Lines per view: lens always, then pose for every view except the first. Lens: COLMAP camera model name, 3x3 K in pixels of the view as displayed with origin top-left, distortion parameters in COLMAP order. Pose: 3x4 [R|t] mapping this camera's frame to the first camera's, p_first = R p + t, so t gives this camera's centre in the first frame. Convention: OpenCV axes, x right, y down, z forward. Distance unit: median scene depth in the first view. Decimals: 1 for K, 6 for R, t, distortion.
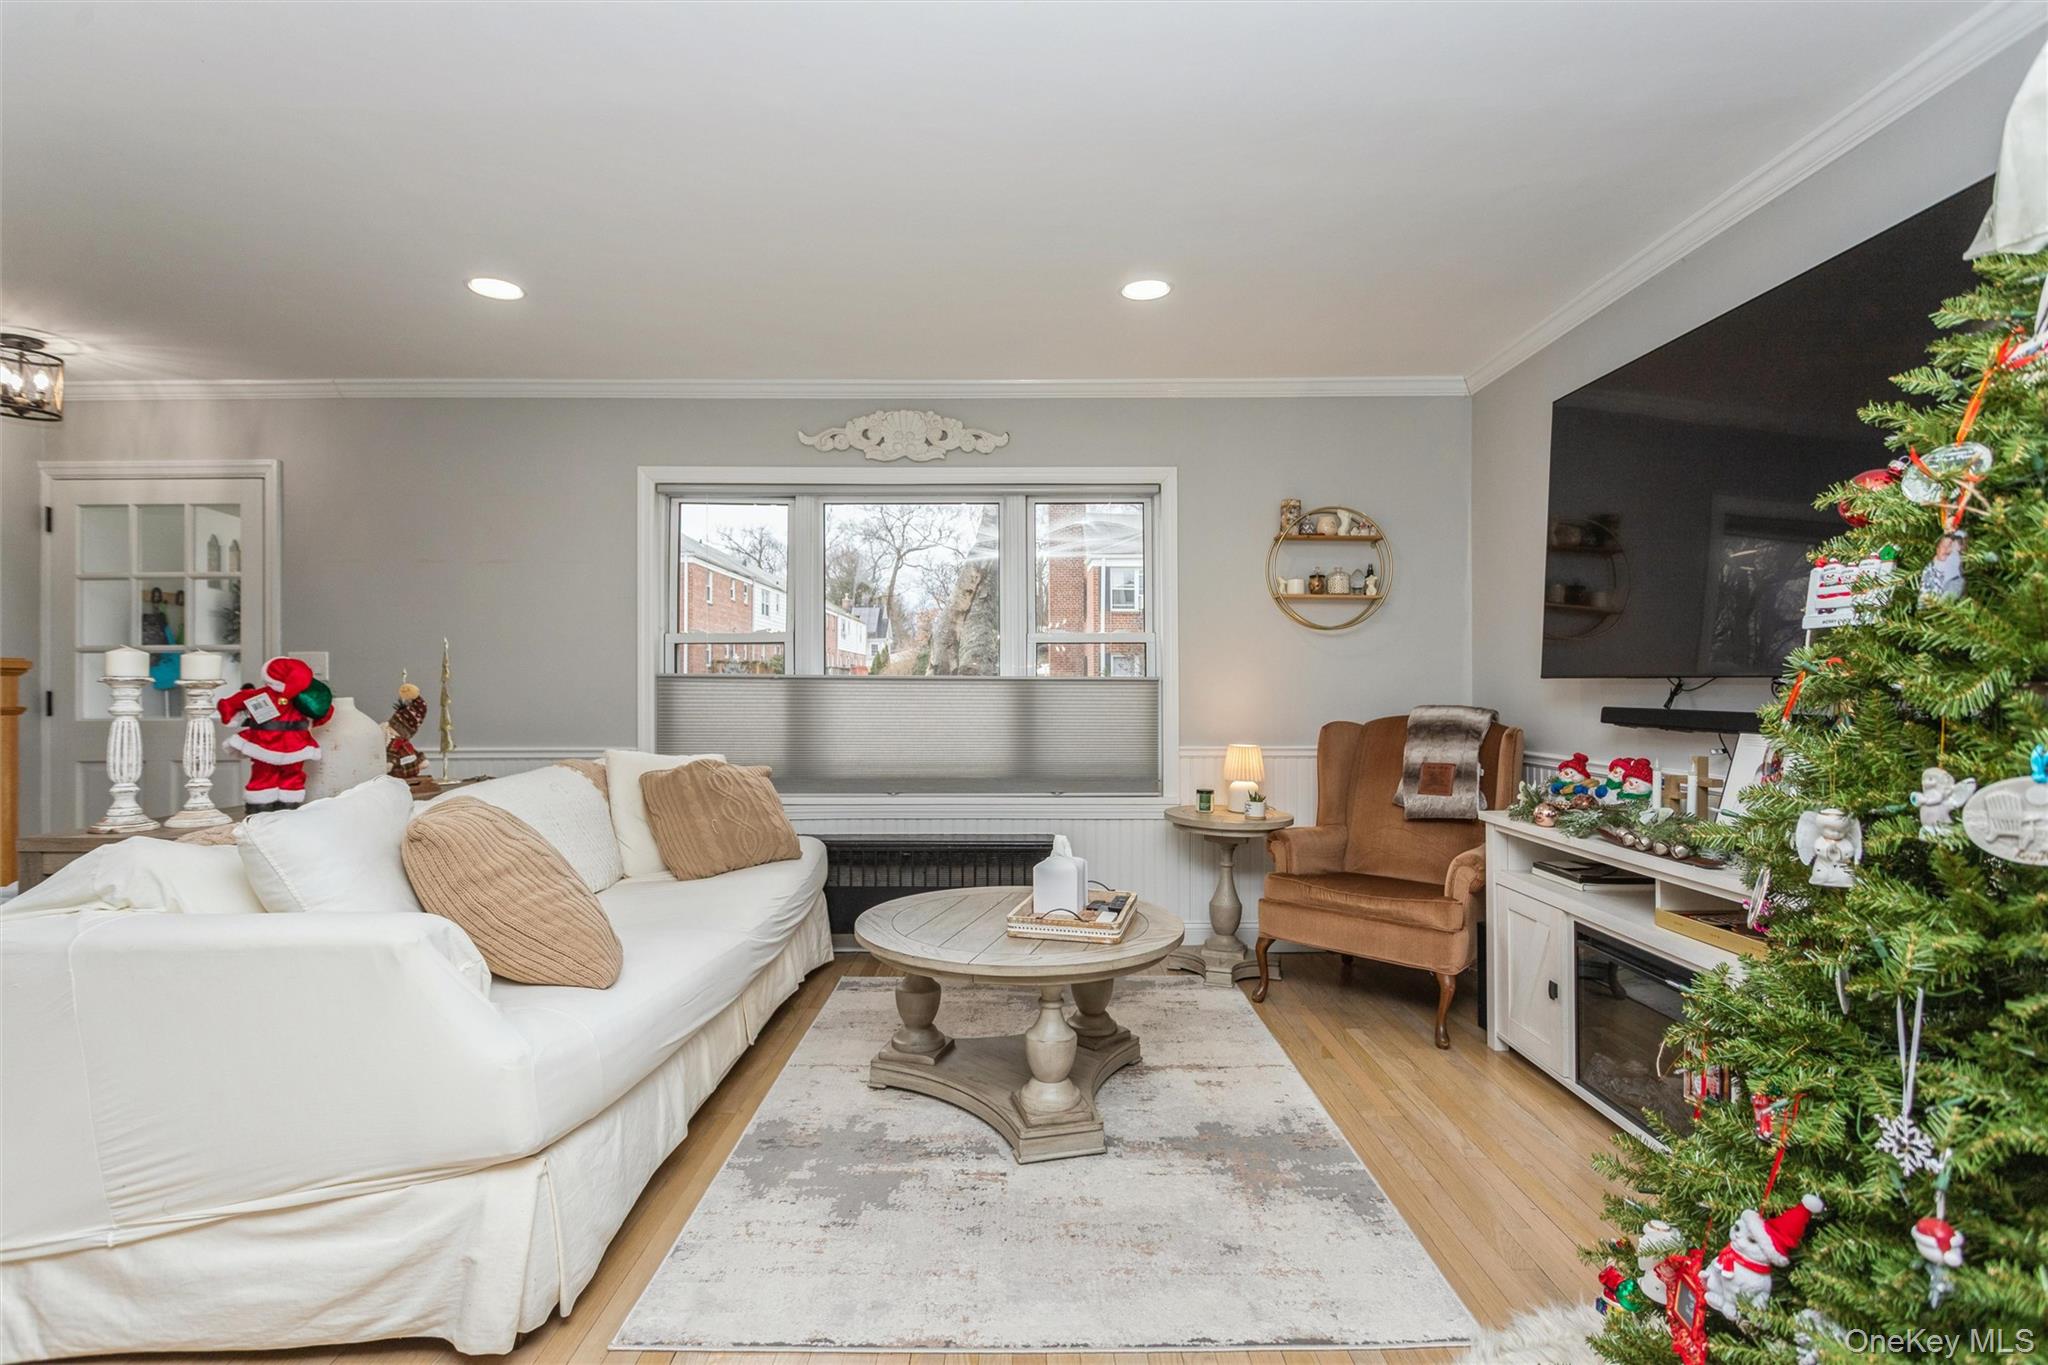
lens RADIAL K [[970.0, 0, 1028.1], [0, 970.0, 683.6], [0, 0, 1]] dist [-0.001644, 0.001952]
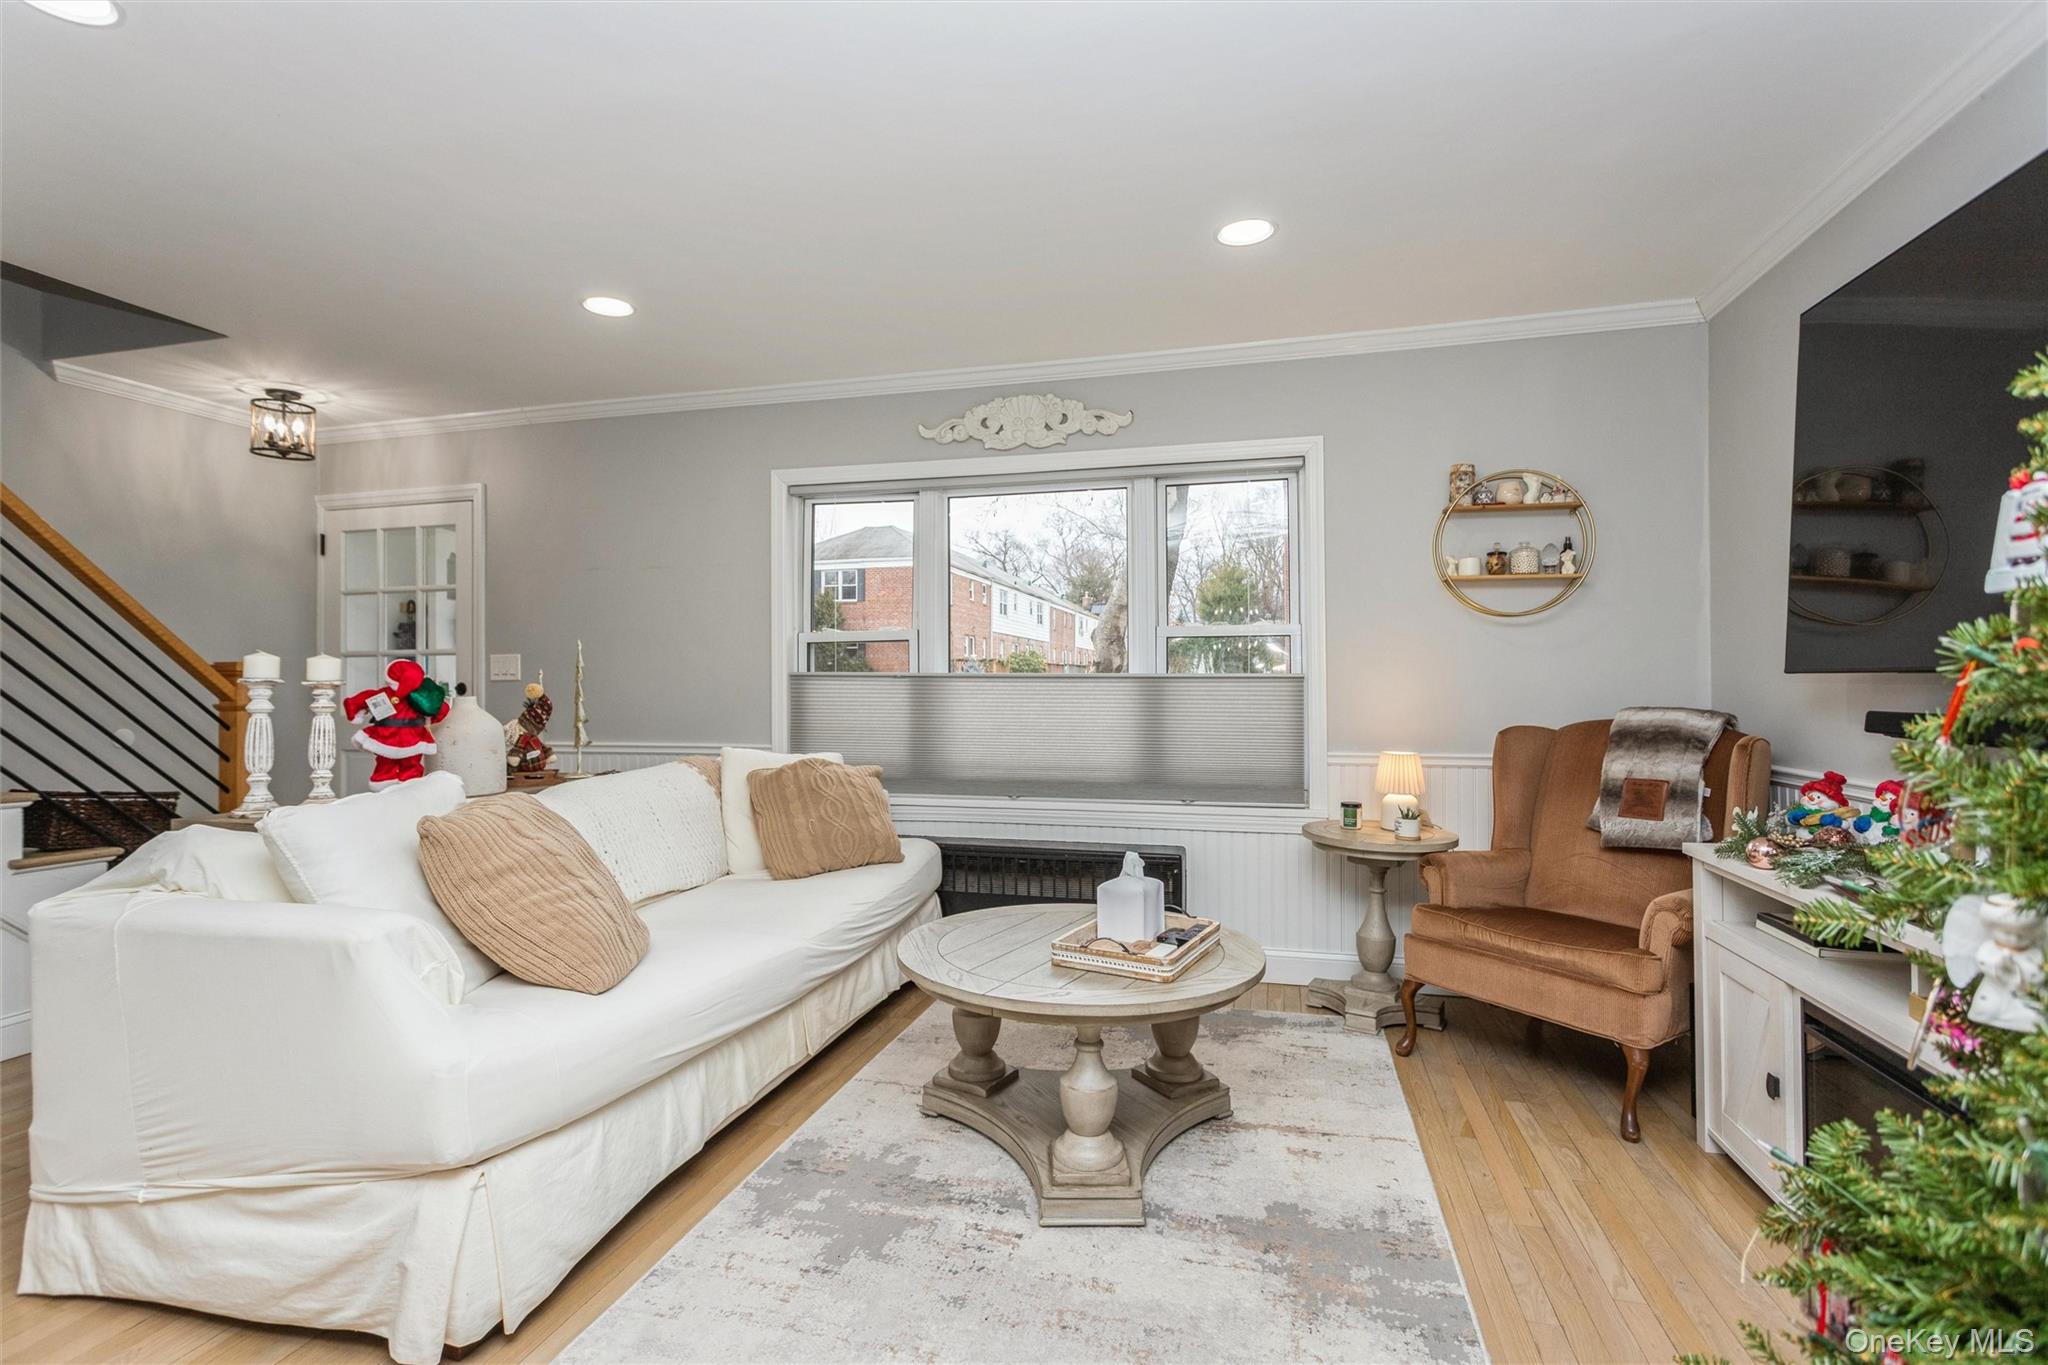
lens RADIAL K [[970.0, 0, 1021.1], [0, 970.0, 676.2], [0, 0, 1]] dist [-0.001644, 0.001952]
pose [[0.966505, -0.003987, -0.256615, 0.149688], [0.002807, 0.999984, -0.004963, -0.001018], [0.256631, 0.004077, 0.966501, 0.103065]]
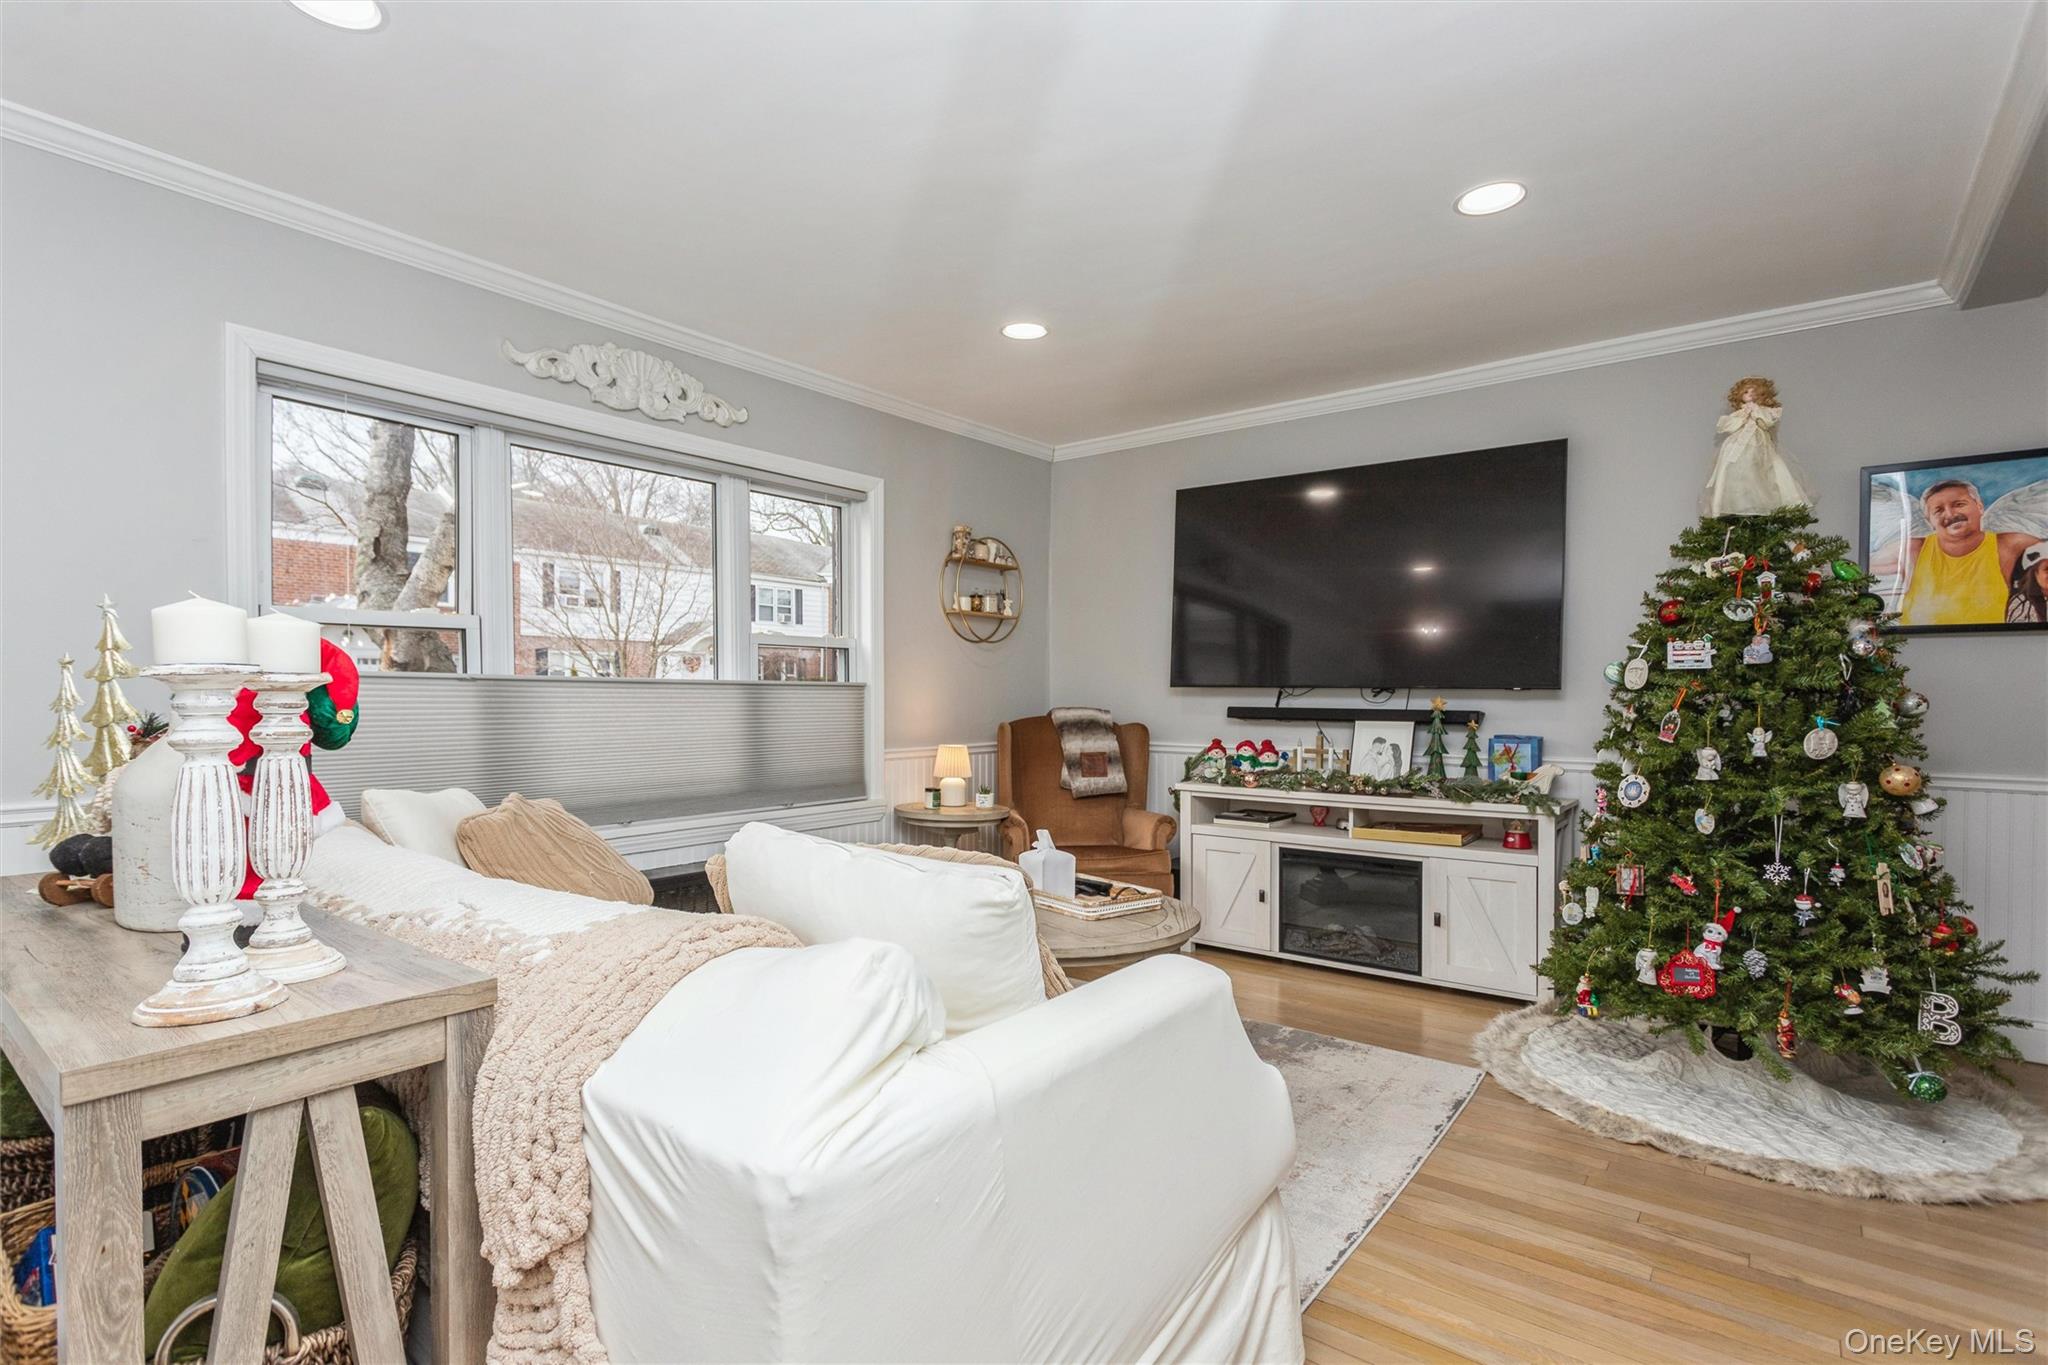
lens RADIAL K [[970.0, 0, 1034.9], [0, 970.0, 712.4], [0, 0, 1]] dist [-0.001644, 0.001952]
pose [[0.621262, -0.013828, 0.783481, -0.738630], [-0.005946, 0.999732, 0.022359, 0.000869], [-0.783580, -0.018549, 0.621013, 0.302866]]
